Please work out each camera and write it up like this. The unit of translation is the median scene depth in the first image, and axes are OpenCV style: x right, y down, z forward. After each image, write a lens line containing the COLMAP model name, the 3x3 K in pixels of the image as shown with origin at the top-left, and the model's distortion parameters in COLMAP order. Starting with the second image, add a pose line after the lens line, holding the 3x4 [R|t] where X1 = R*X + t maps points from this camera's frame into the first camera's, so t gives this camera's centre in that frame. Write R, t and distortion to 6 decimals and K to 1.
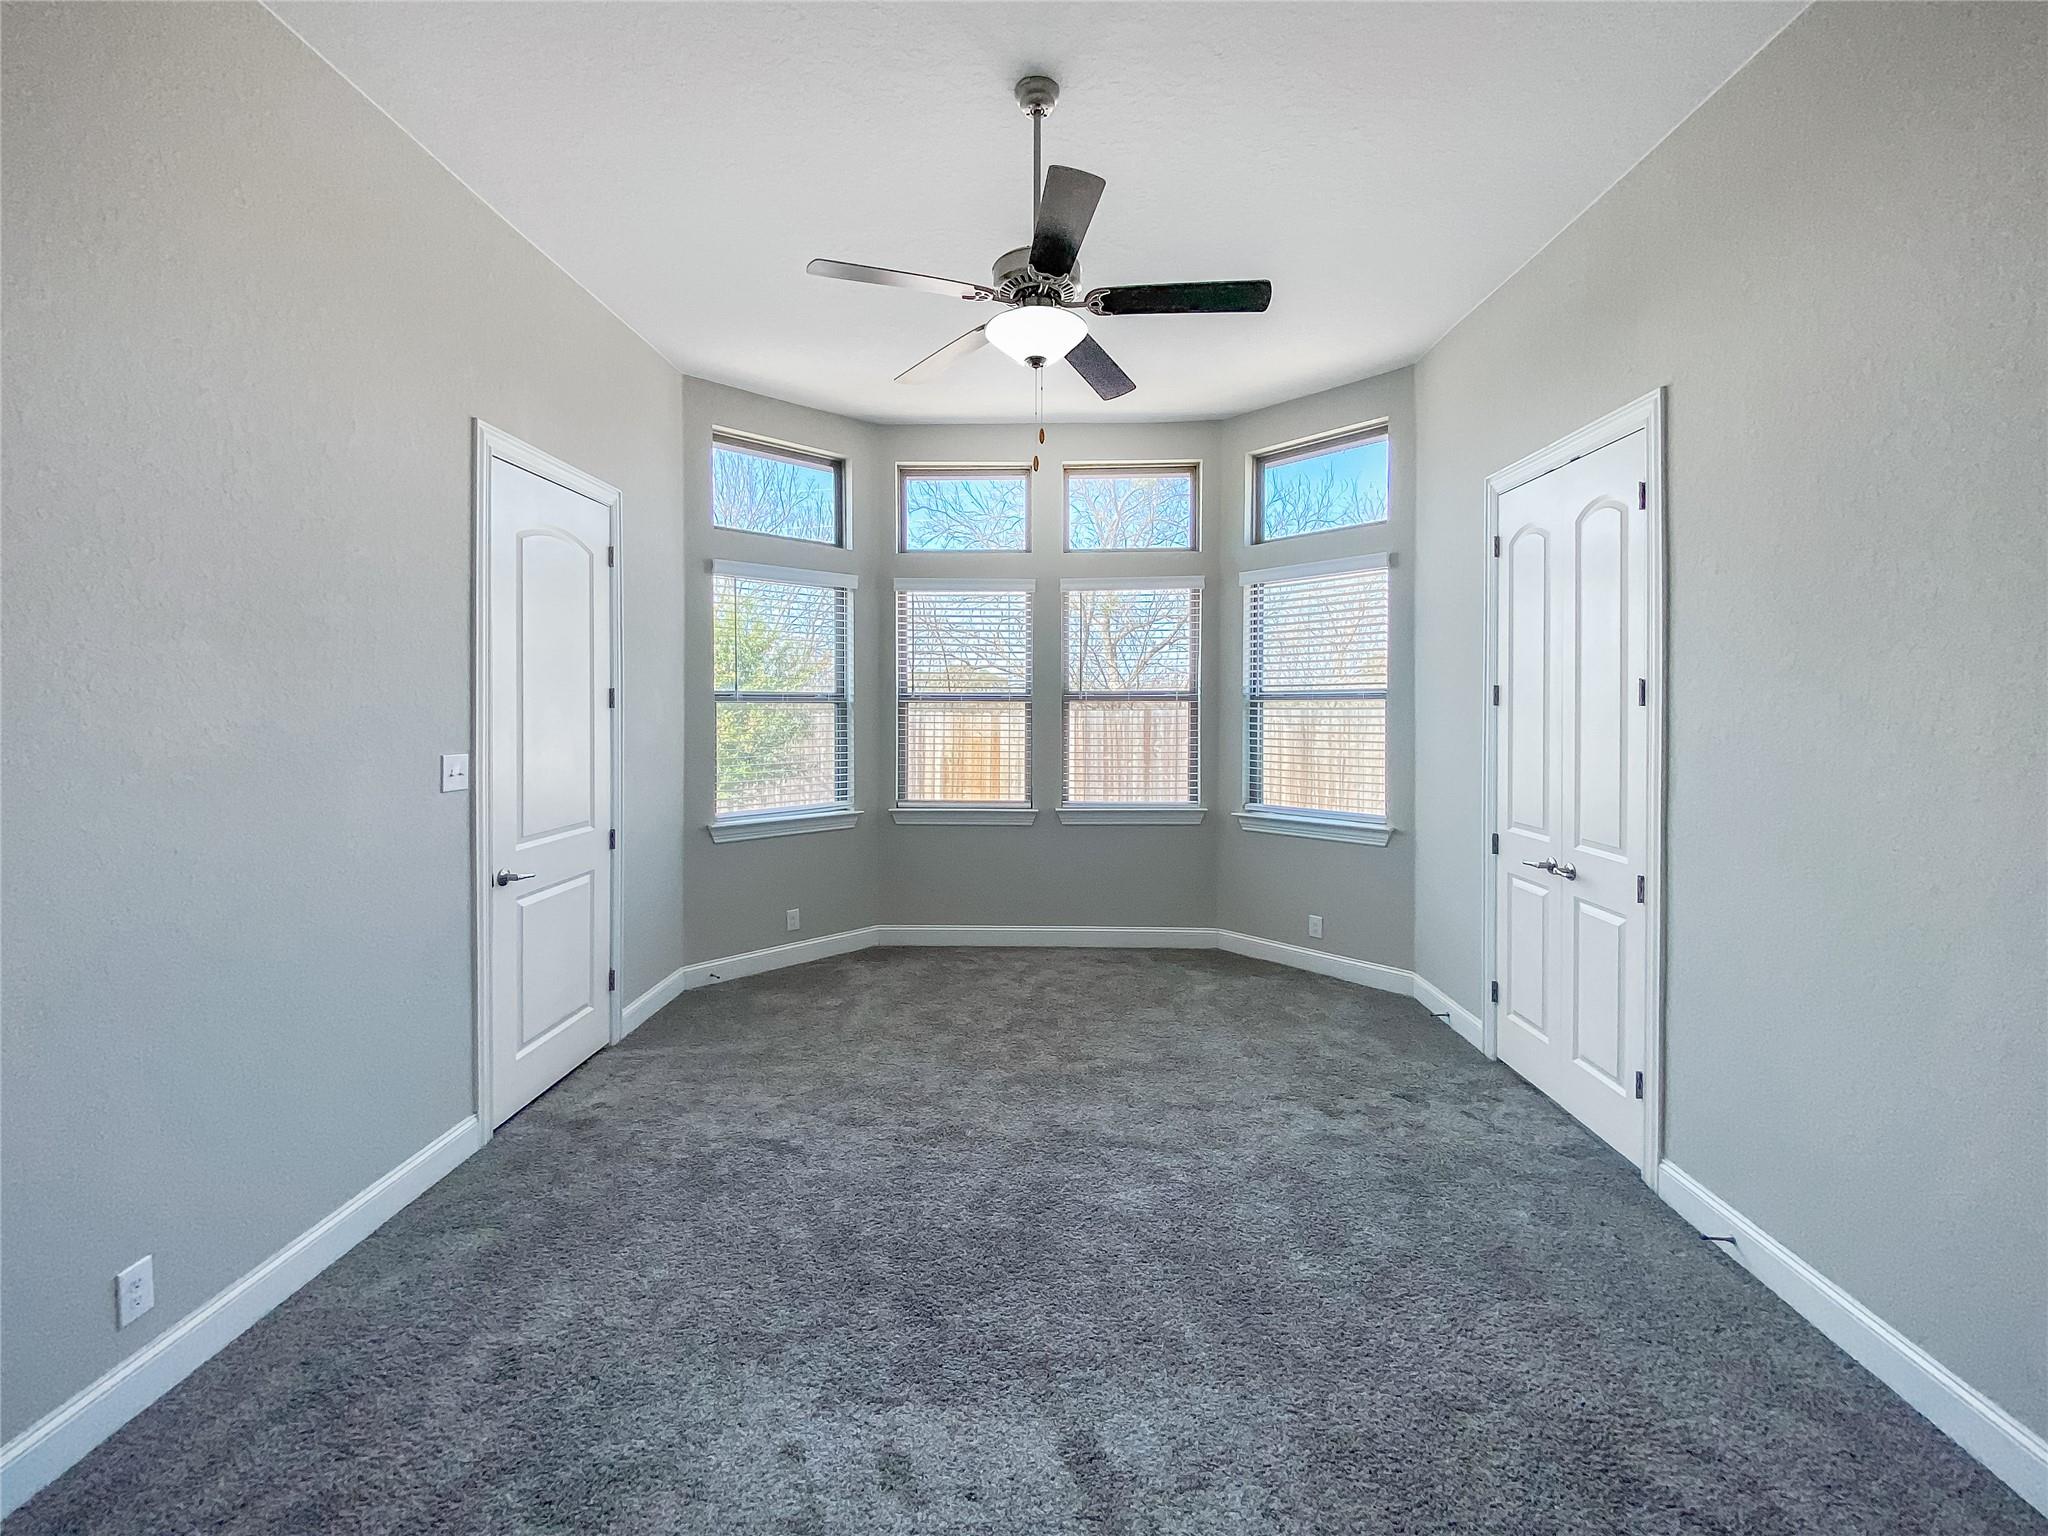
lens RADIAL K [[871.8, 0, 1141.3], [0, 871.8, 710.5], [0, 0, 1]] dist [0.078238, -0.045467]
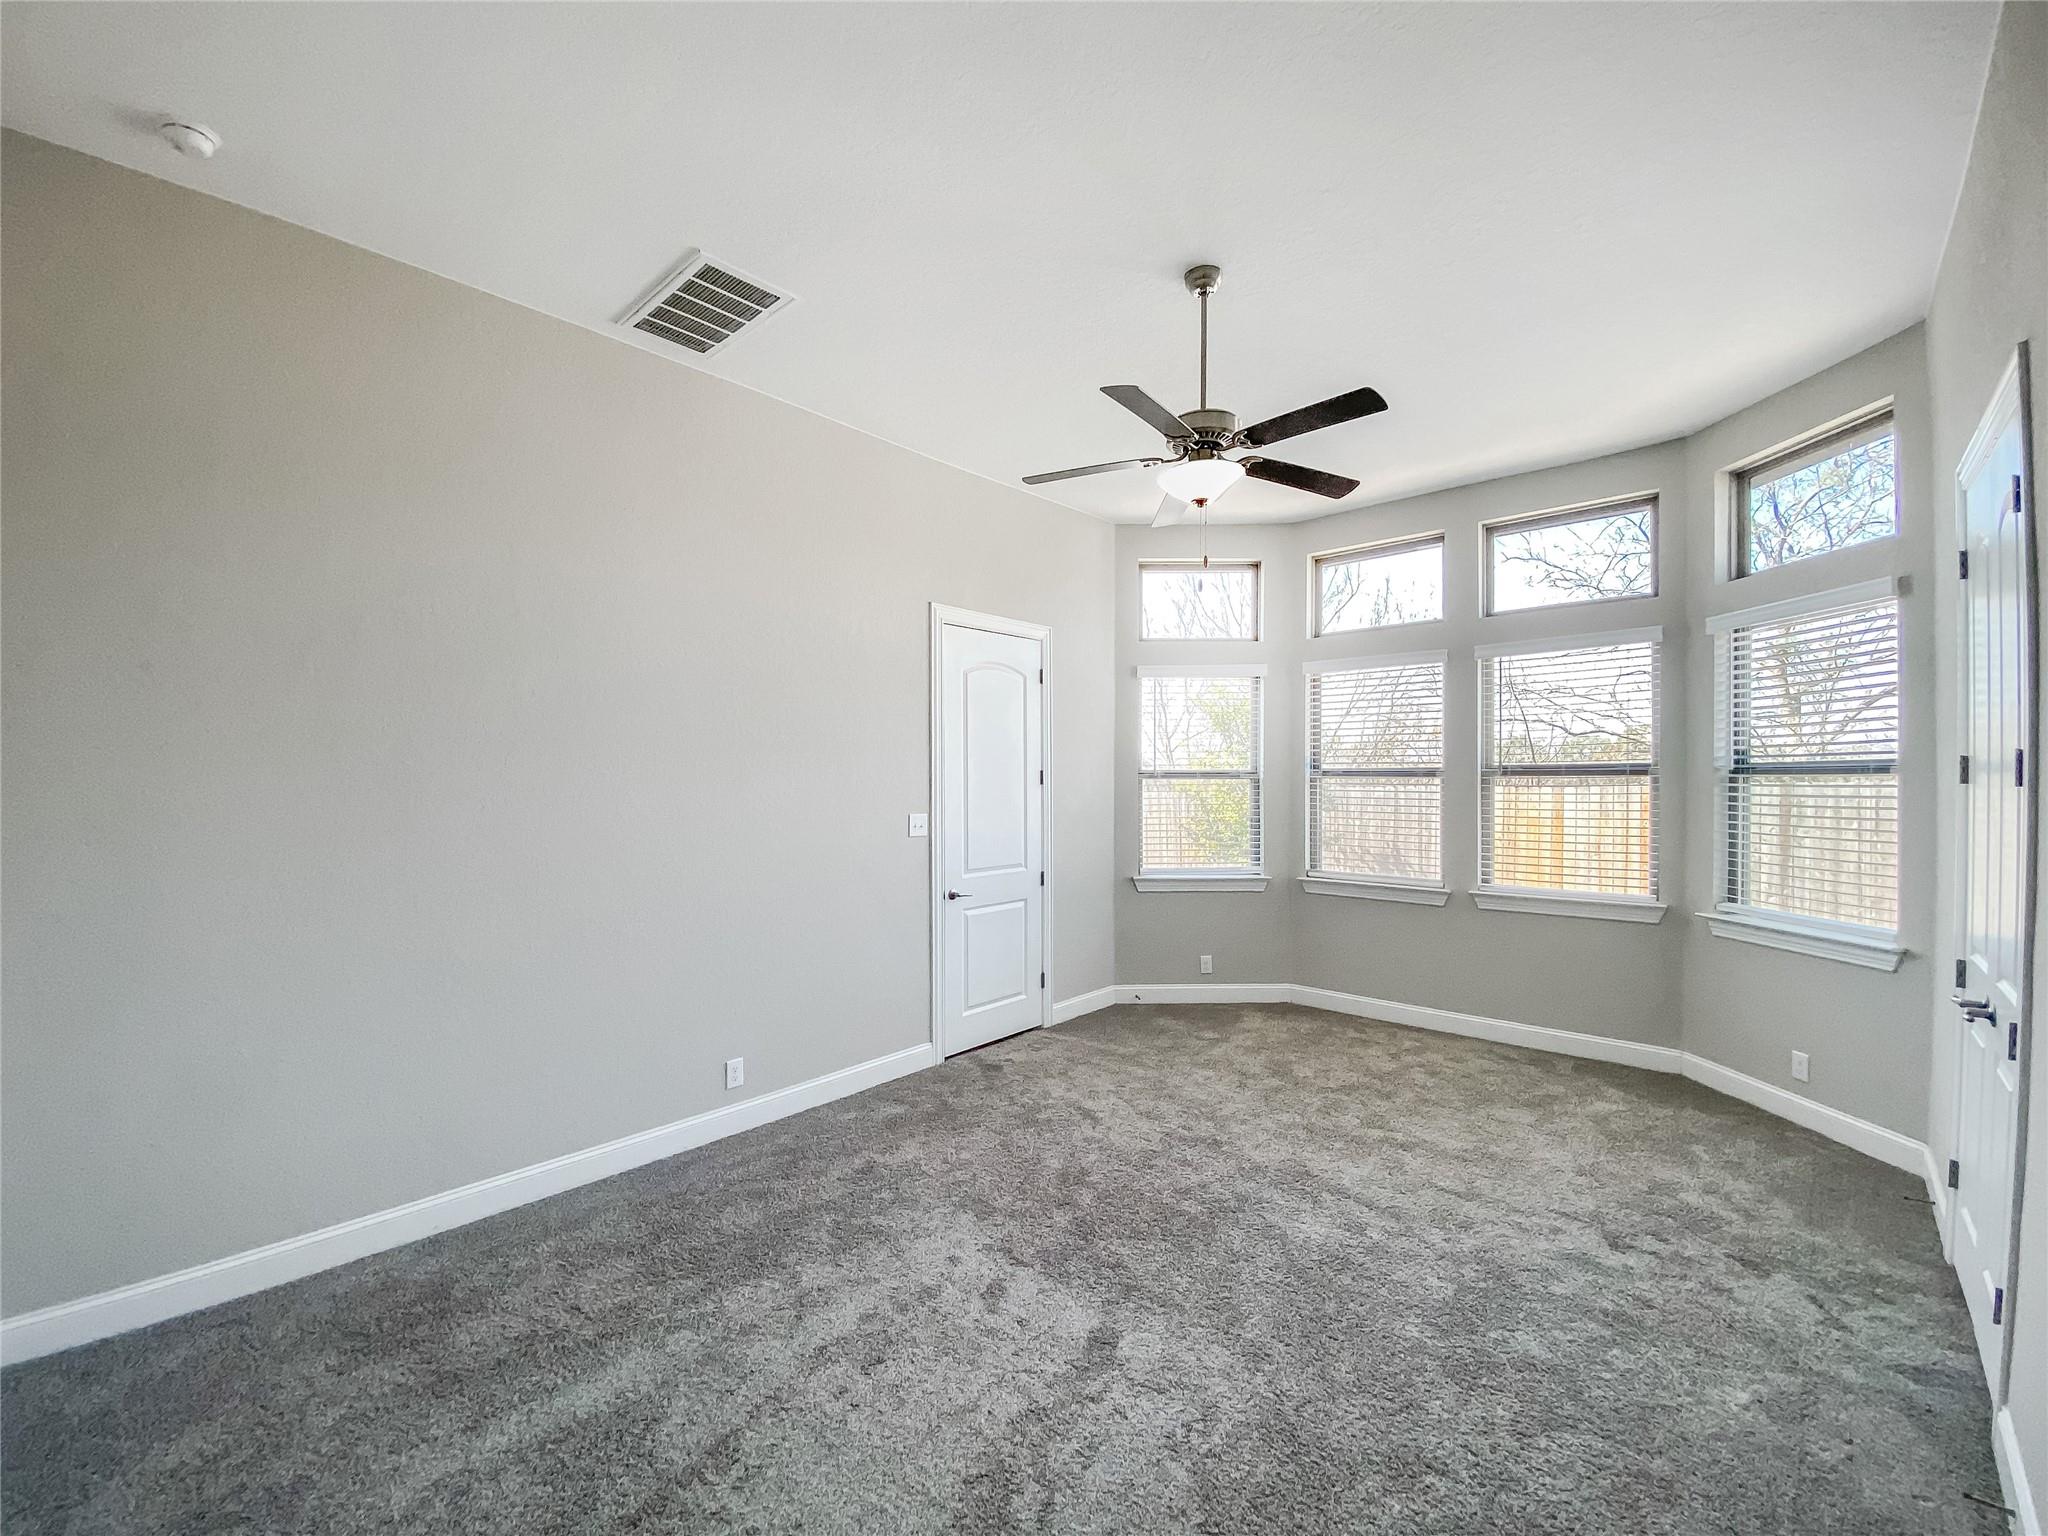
lens RADIAL K [[832.6, 0, 1022.8], [0, 832.6, 770.9], [0, 0, 1]] dist [0.023606, -0.019390]
pose [[0.768922, -0.009350, -0.639274, 0.210851], [-0.001976, 0.999854, -0.017000, -0.001713], [0.639340, 0.014335, 0.768791, -0.018619]]
